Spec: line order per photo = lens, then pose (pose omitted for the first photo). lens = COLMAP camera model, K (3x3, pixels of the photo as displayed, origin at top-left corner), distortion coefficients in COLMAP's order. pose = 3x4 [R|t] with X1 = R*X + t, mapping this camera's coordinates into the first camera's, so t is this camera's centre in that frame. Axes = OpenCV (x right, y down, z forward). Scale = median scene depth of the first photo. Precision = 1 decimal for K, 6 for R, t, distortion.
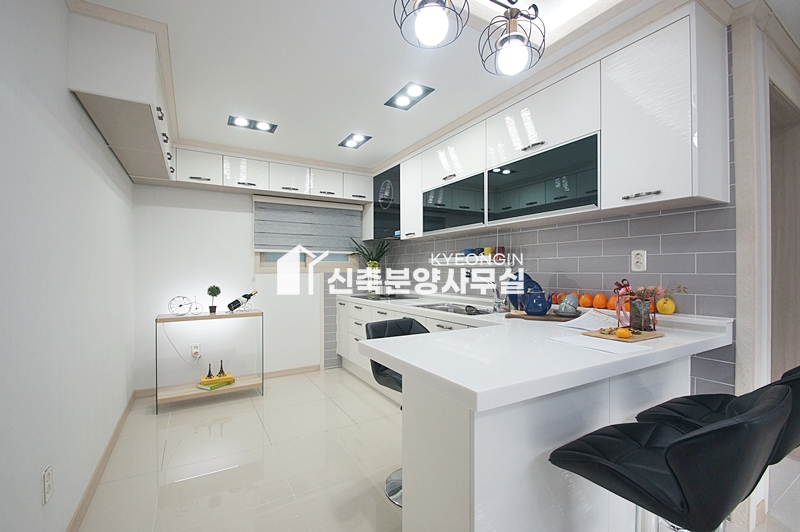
lens RADIAL K [[359.3, 0, 401.9], [0, 359.3, 270.9], [0, 0, 1]] dist [0.005921, -0.013232]
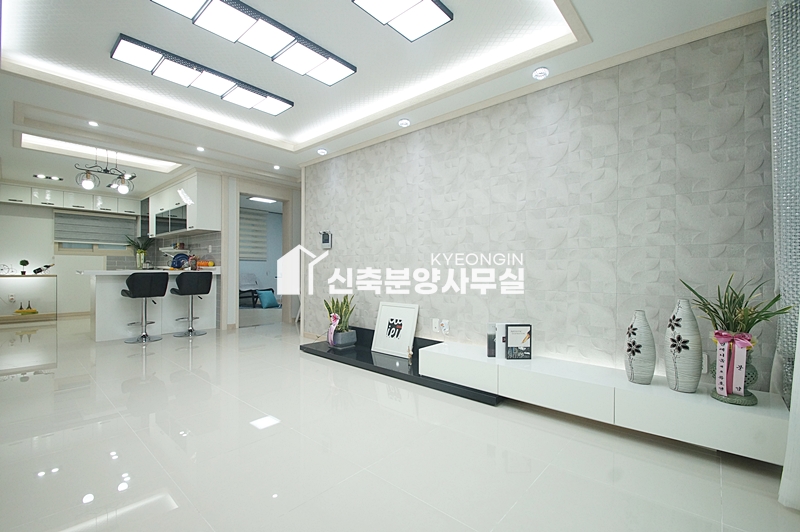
lens RADIAL K [[359.3, 0, 401.9], [0, 359.3, 270.9], [0, 0, 1]] dist [0.005921, -0.013232]
pose [[0.951543, 0.009268, 0.307376, 0.705814], [-0.010773, 0.999937, 0.003198, 0.067552], [-0.307327, -0.006354, 0.951583, -1.236014]]
